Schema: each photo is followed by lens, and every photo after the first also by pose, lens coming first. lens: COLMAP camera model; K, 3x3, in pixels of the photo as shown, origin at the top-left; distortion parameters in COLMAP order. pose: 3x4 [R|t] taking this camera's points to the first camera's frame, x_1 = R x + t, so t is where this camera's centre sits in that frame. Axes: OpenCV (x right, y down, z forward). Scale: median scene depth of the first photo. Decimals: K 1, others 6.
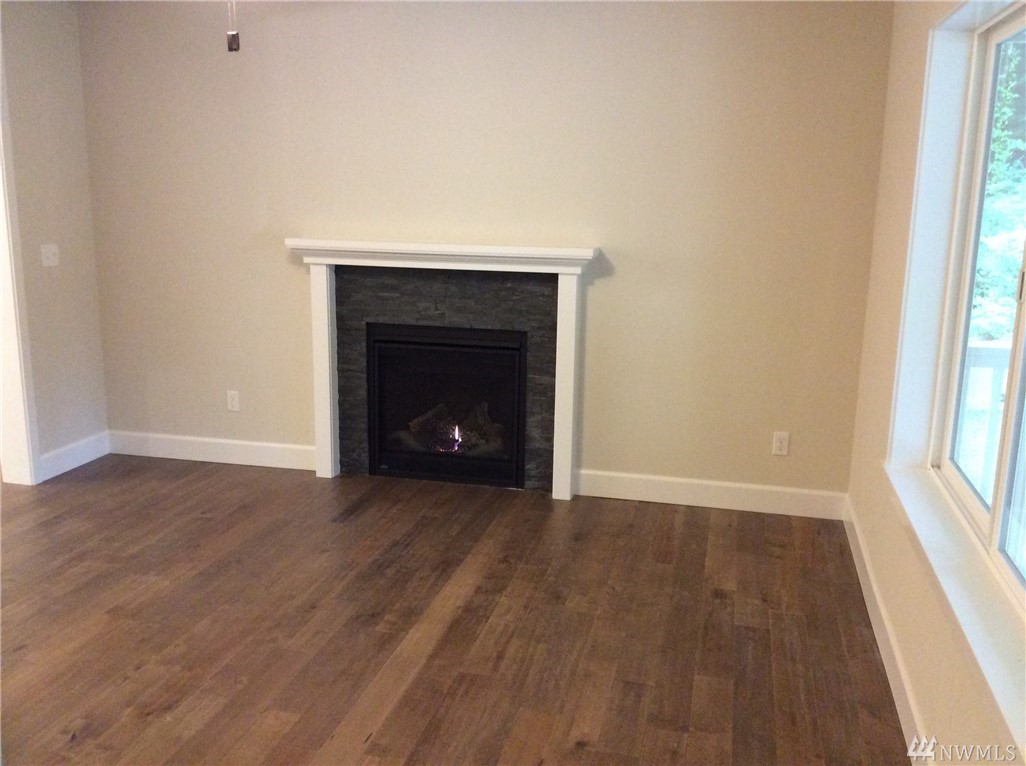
lens RADIAL K [[926.2, 0, 521.7], [0, 926.2, 385.1], [0, 0, 1]] dist [0.147628, -0.275333]
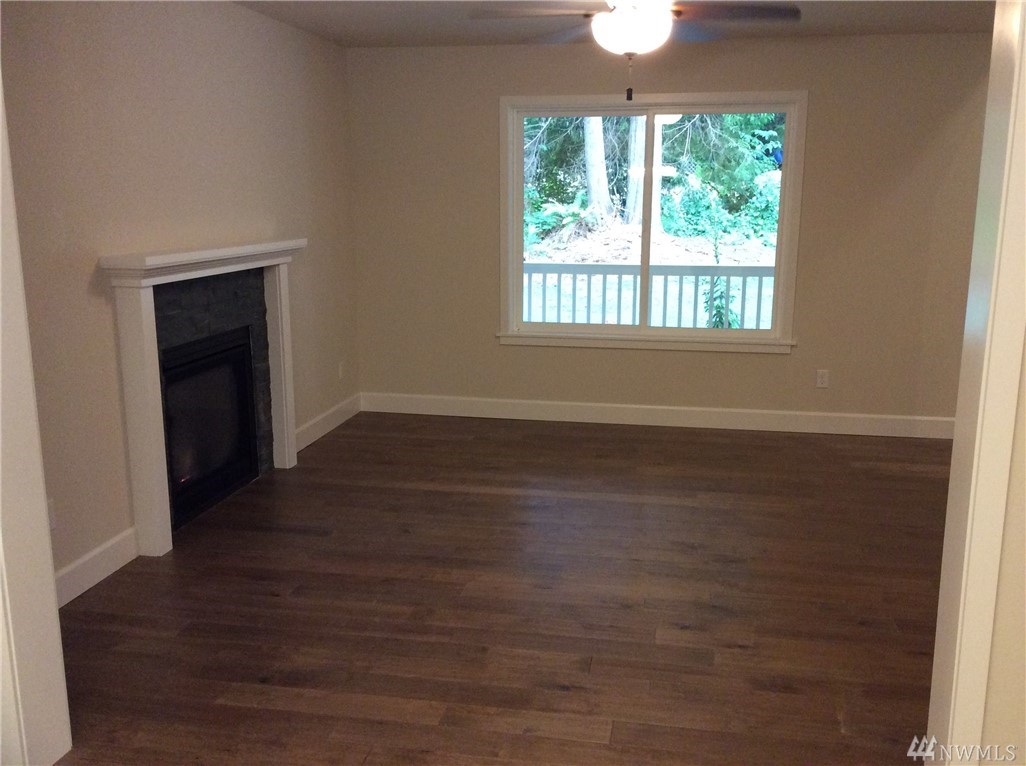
lens RADIAL K [[926.2, 0, 521.7], [0, 926.2, 385.1], [0, 0, 1]] dist [0.147628, -0.275333]
pose [[-0.068163, -0.220432, 0.973018, -1.128325], [0.187363, 0.955105, 0.229499, -0.189414], [-0.979923, 0.197950, -0.023802, 0.789795]]
